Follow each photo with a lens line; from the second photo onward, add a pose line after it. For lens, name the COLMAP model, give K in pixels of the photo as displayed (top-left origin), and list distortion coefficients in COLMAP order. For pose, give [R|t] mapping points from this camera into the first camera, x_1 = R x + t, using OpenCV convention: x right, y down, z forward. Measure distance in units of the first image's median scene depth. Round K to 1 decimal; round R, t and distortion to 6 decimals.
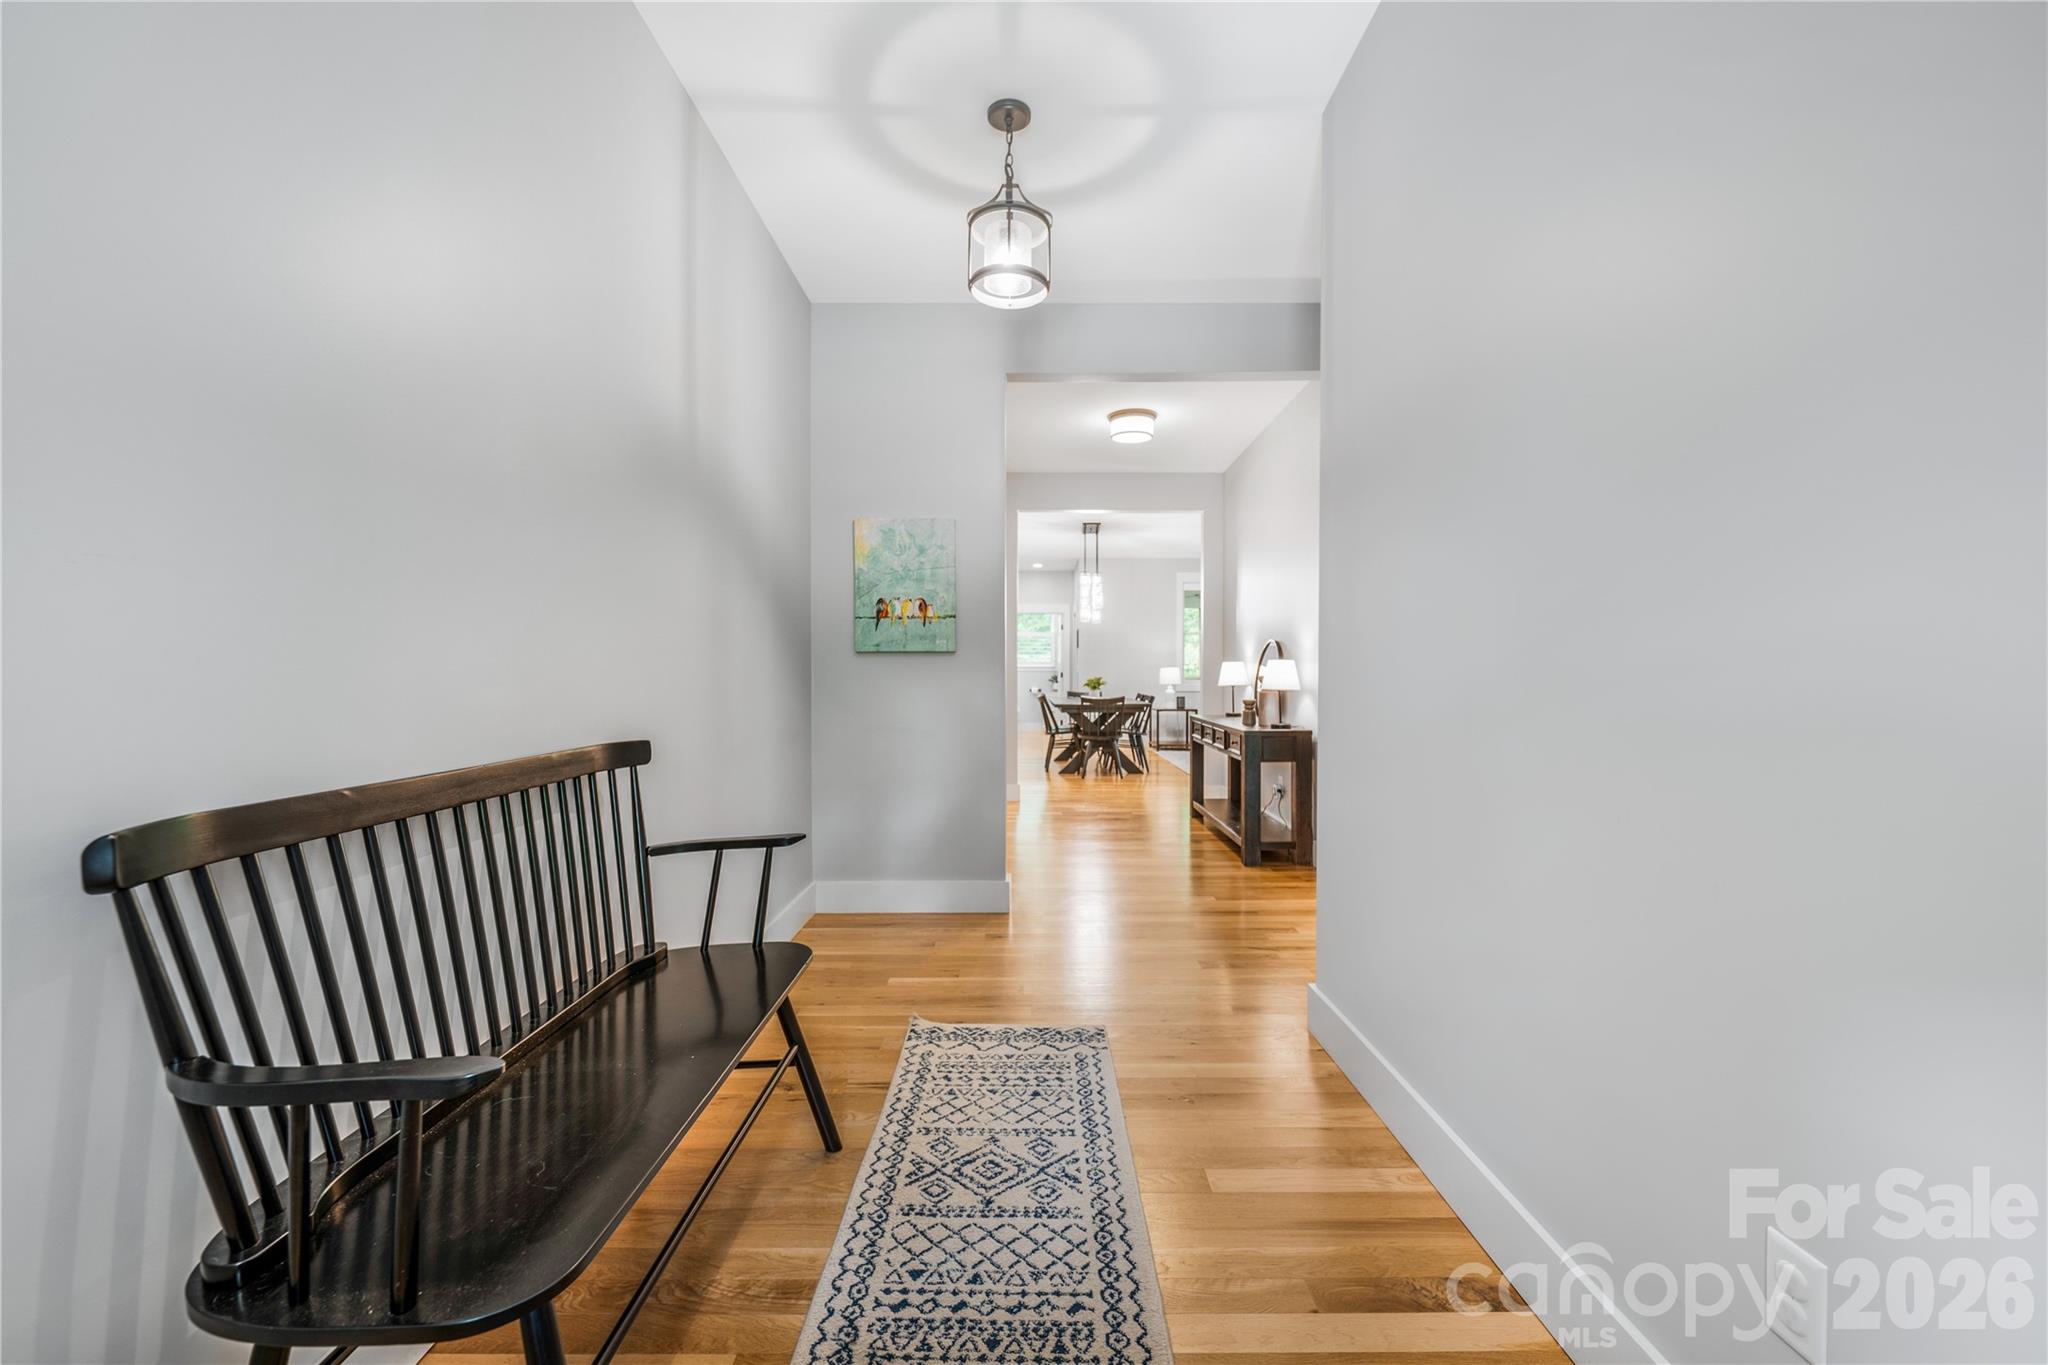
lens RADIAL K [[848.3, 0, 1027.6], [0, 848.3, 667.4], [0, 0, 1]] dist [0.020422, -0.009499]
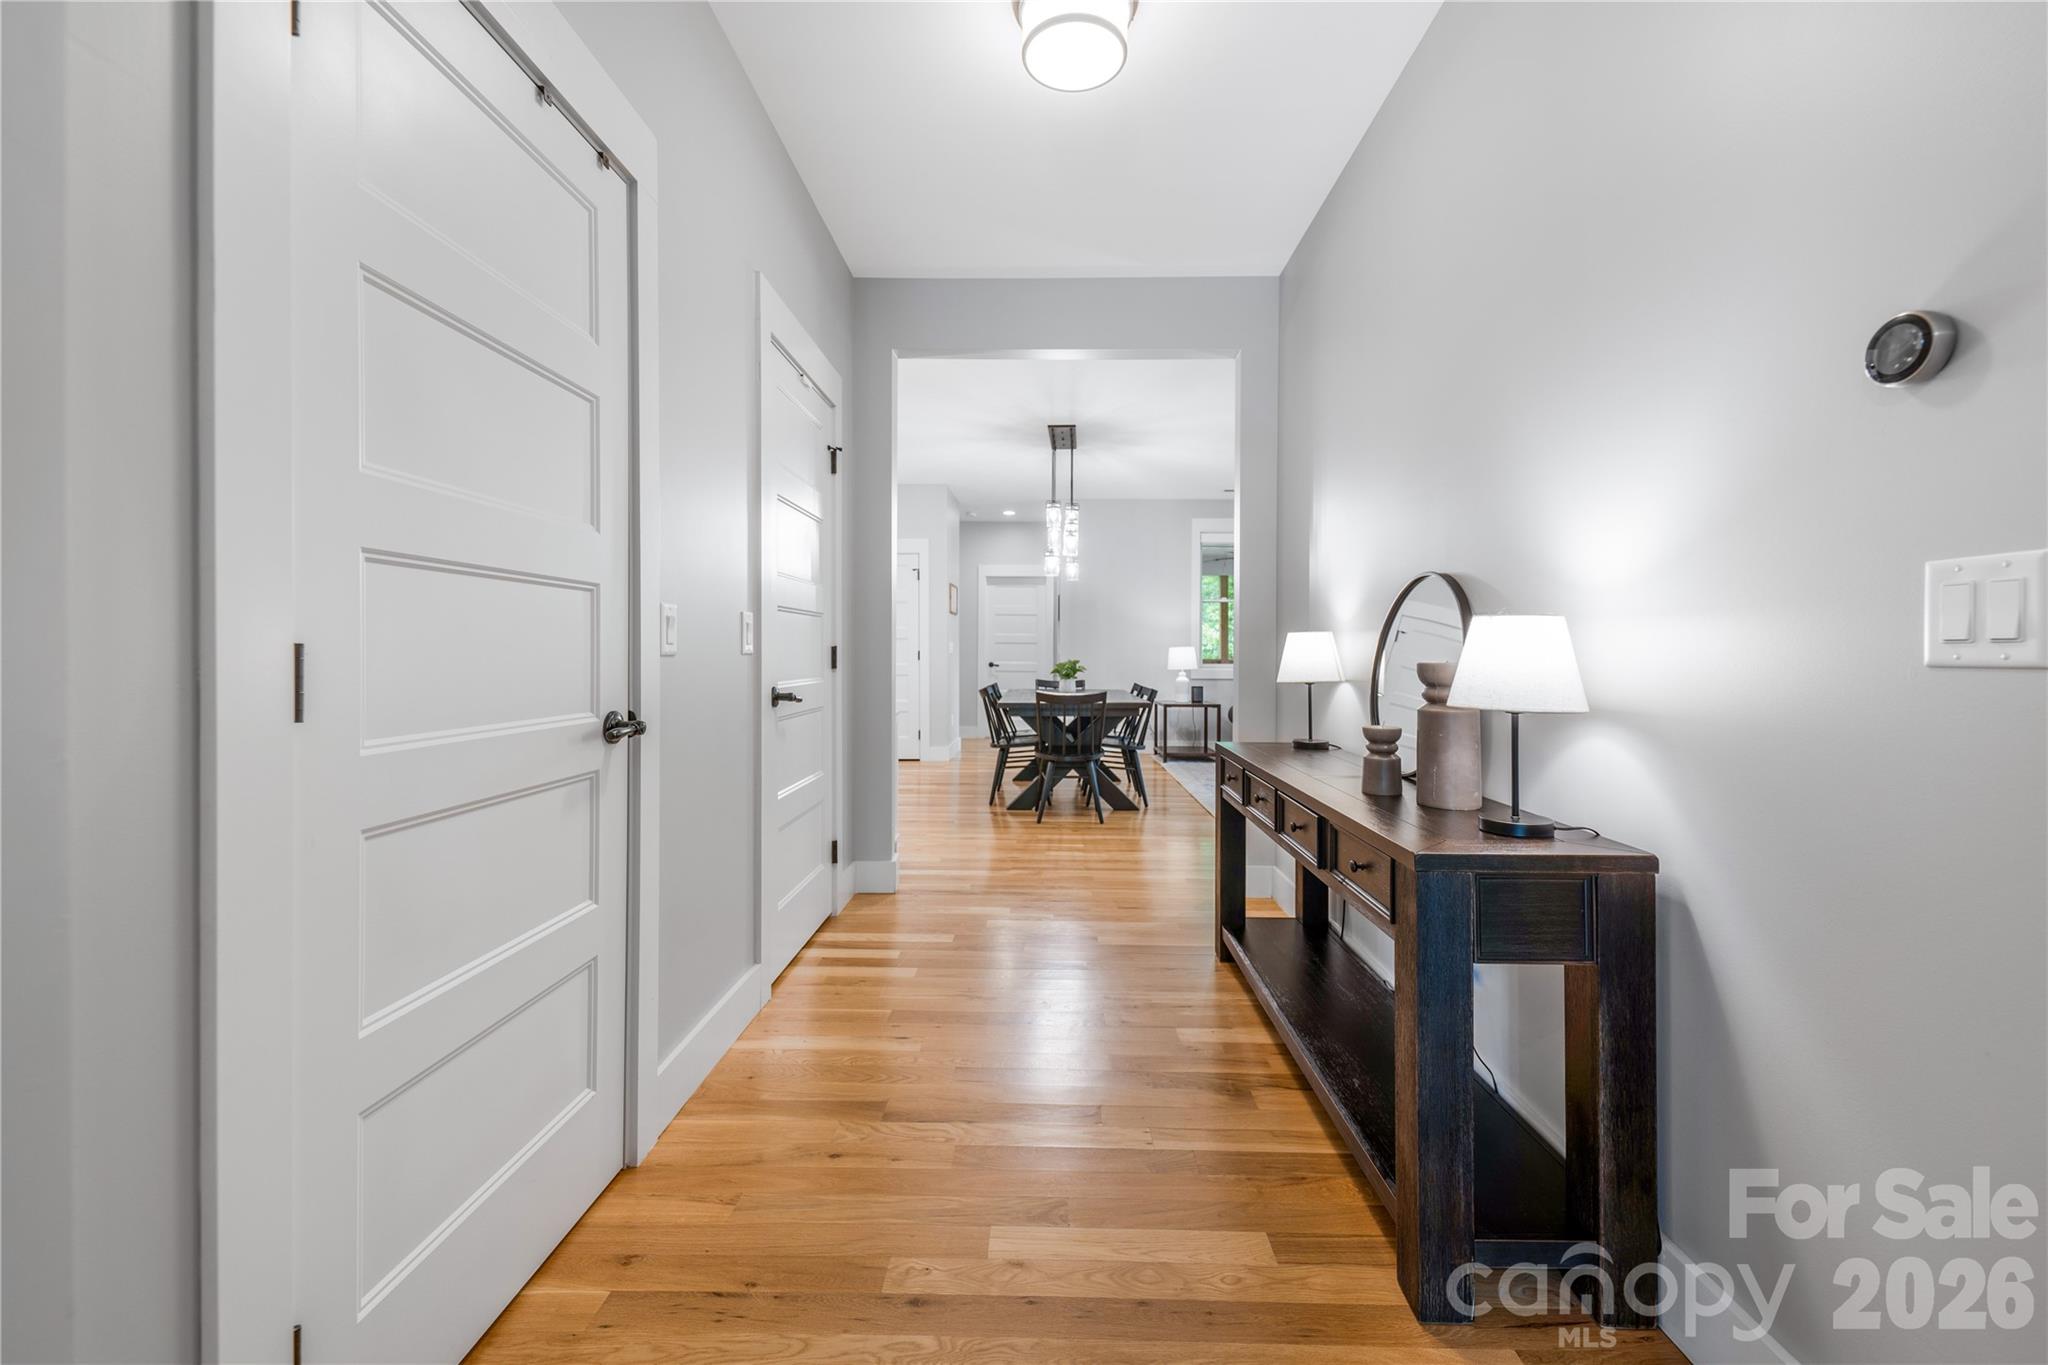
lens RADIAL K [[848.3, 0, 1027.6], [0, 848.3, 667.4], [0, 0, 1]] dist [0.020422, -0.009499]
pose [[0.999831, -0.000361, -0.018388, 0.060226], [0.000768, 0.999755, 0.022141, 0.001959], [0.018375, -0.022152, 0.999586, 0.332783]]
